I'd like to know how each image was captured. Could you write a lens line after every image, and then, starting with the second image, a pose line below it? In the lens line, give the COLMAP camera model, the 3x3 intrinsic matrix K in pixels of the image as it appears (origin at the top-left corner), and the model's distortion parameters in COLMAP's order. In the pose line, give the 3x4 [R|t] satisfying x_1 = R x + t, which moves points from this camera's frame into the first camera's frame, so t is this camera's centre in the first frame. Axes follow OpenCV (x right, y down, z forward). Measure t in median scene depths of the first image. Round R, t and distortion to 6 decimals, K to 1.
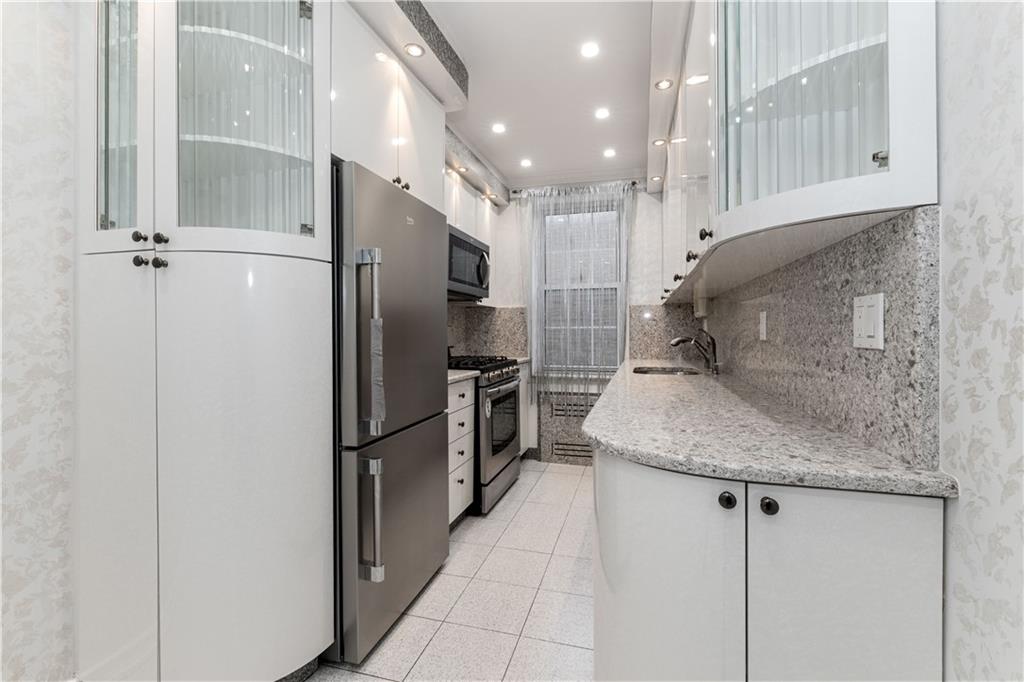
lens RADIAL K [[442.3, 0, 515.3], [0, 442.3, 331.9], [0, 0, 1]] dist [0.003143, -0.000989]
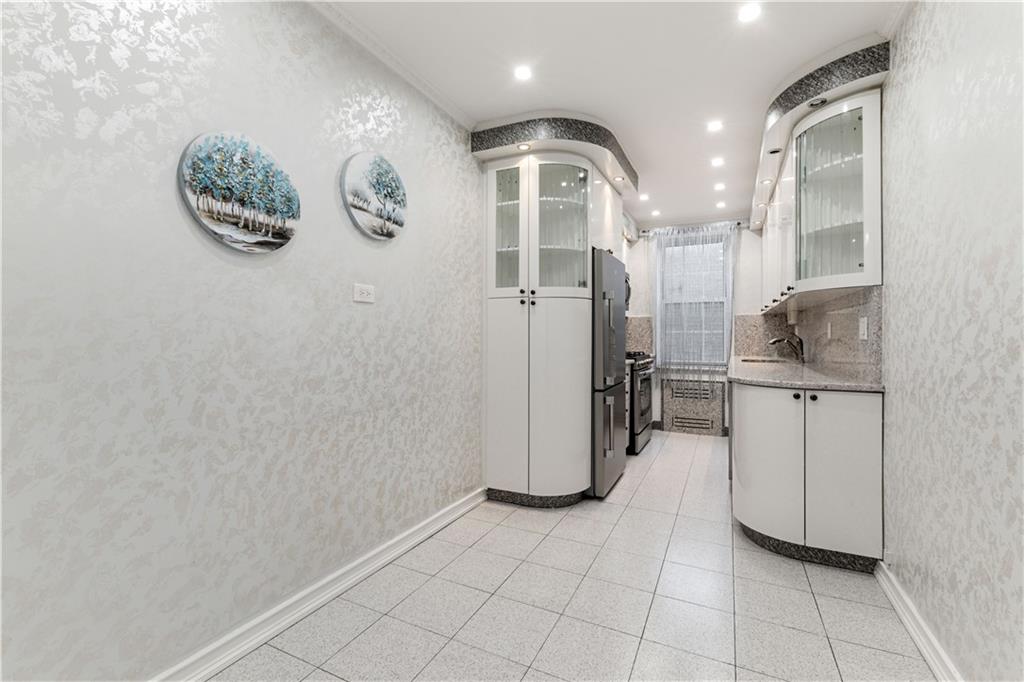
lens RADIAL K [[442.3, 0, 515.9], [0, 442.3, 338.1], [0, 0, 1]] dist [0.003143, -0.000989]
pose [[0.984967, 0.003906, -0.172698, -0.199704], [-0.003437, 0.999990, 0.003015, 0.008883], [0.172708, -0.002376, 0.984970, -0.527784]]
